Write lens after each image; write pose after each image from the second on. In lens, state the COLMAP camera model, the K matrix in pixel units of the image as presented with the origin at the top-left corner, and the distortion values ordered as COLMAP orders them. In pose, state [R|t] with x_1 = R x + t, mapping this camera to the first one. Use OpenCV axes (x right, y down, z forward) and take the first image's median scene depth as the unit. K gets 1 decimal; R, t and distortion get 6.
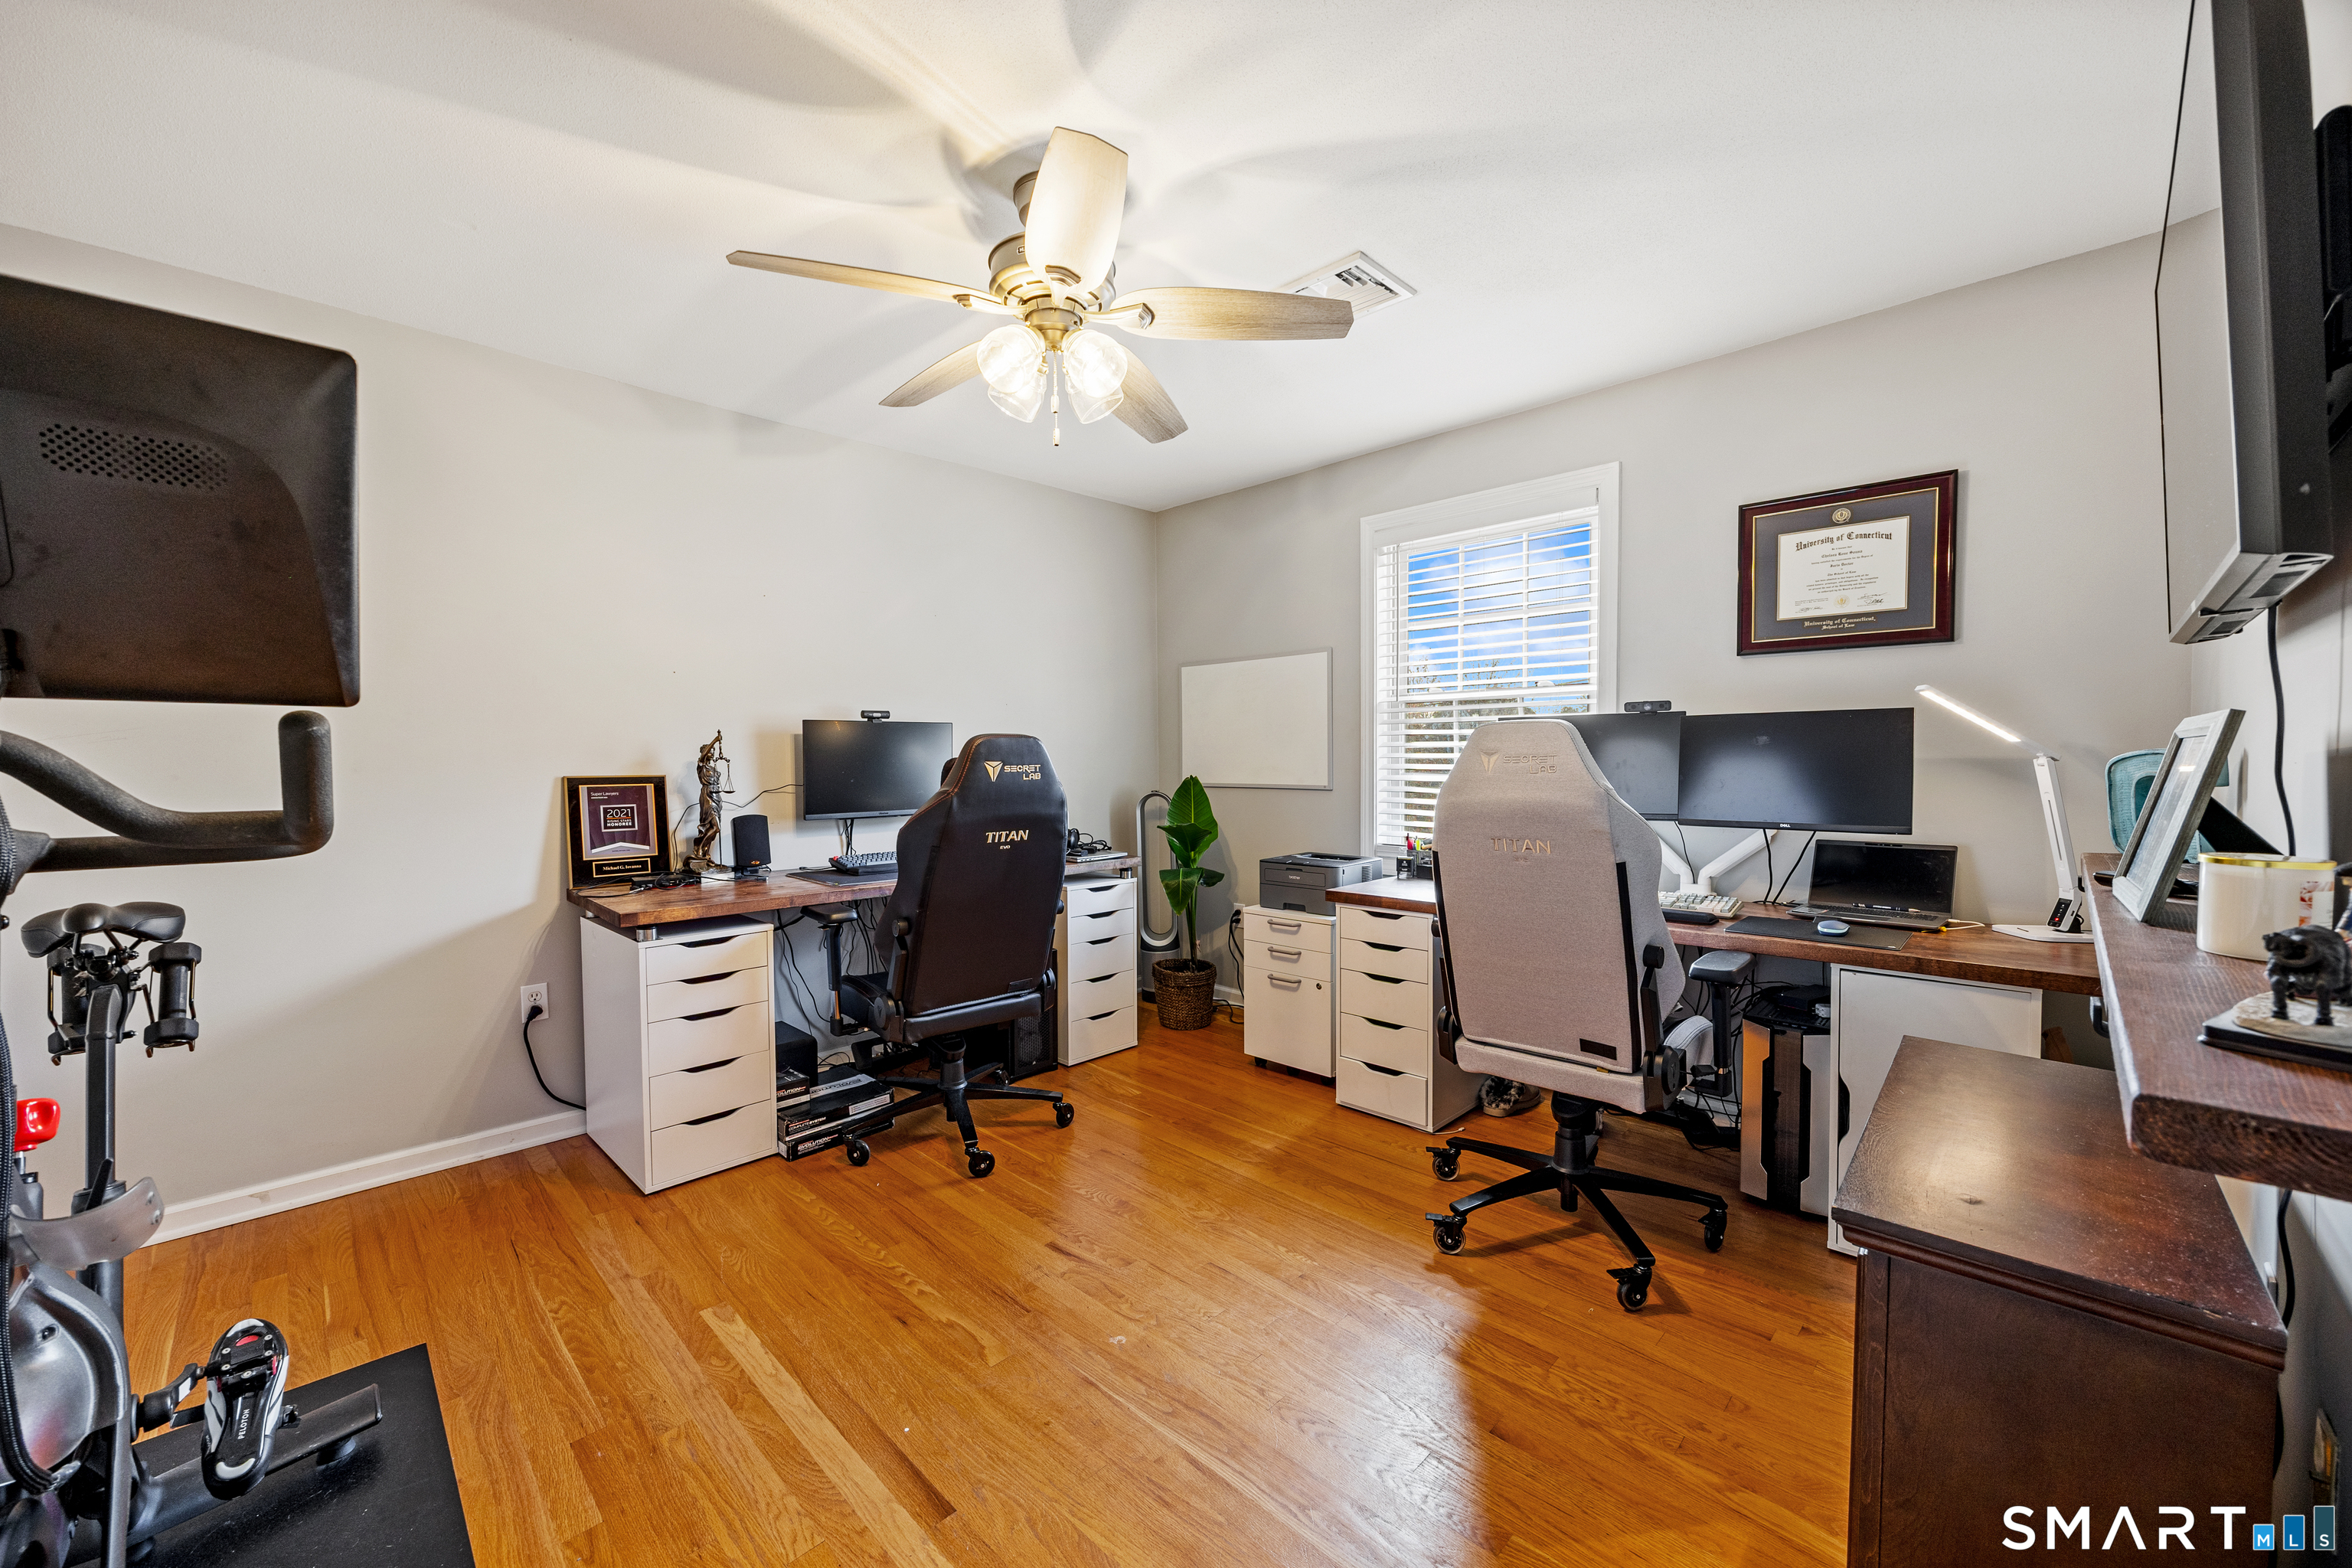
lens RADIAL K [[918.7, 0, 1172.9], [0, 918.7, 759.8], [0, 0, 1]] dist [0.000237, -0.000122]
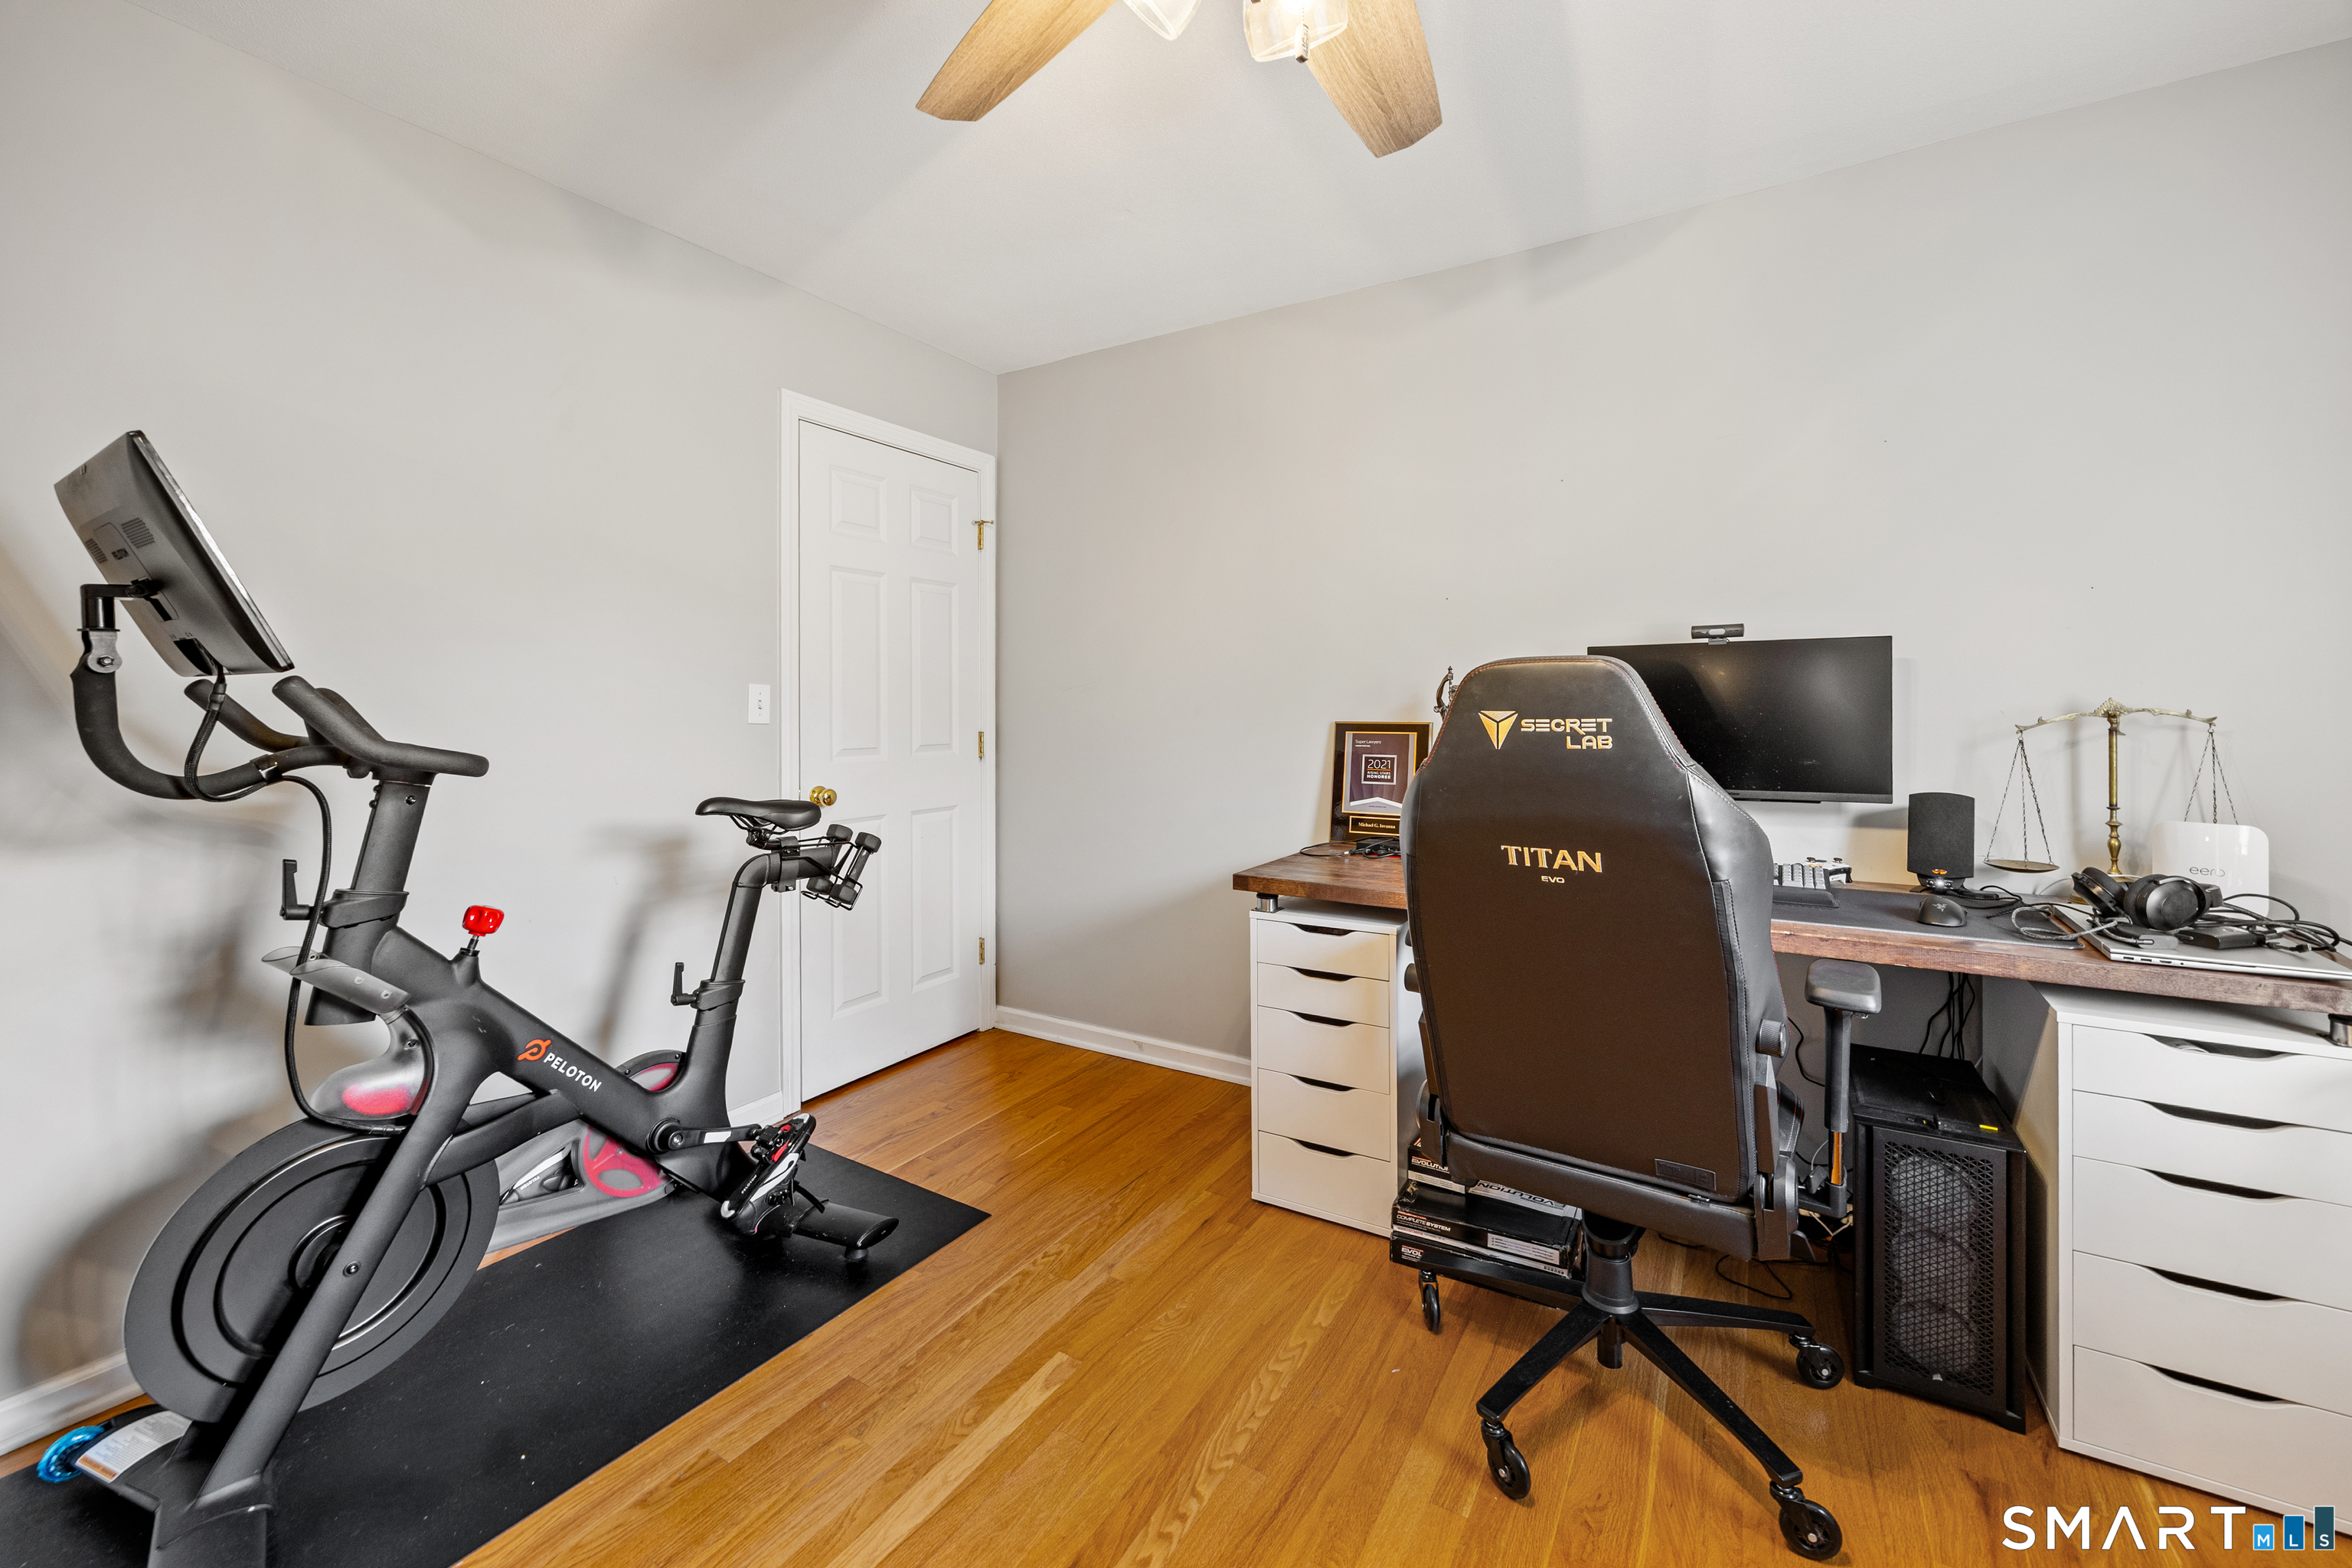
lens RADIAL K [[947.3, 0, 1168.2], [0, 947.3, 696.3], [0, 0, 1]] dist [-0.001295, -0.000438]
pose [[0.233592, -0.005208, -0.972321, 0.278128], [-0.001499, 0.999983, -0.005717, -0.002728], [0.972334, 0.002793, 0.233580, 0.675829]]
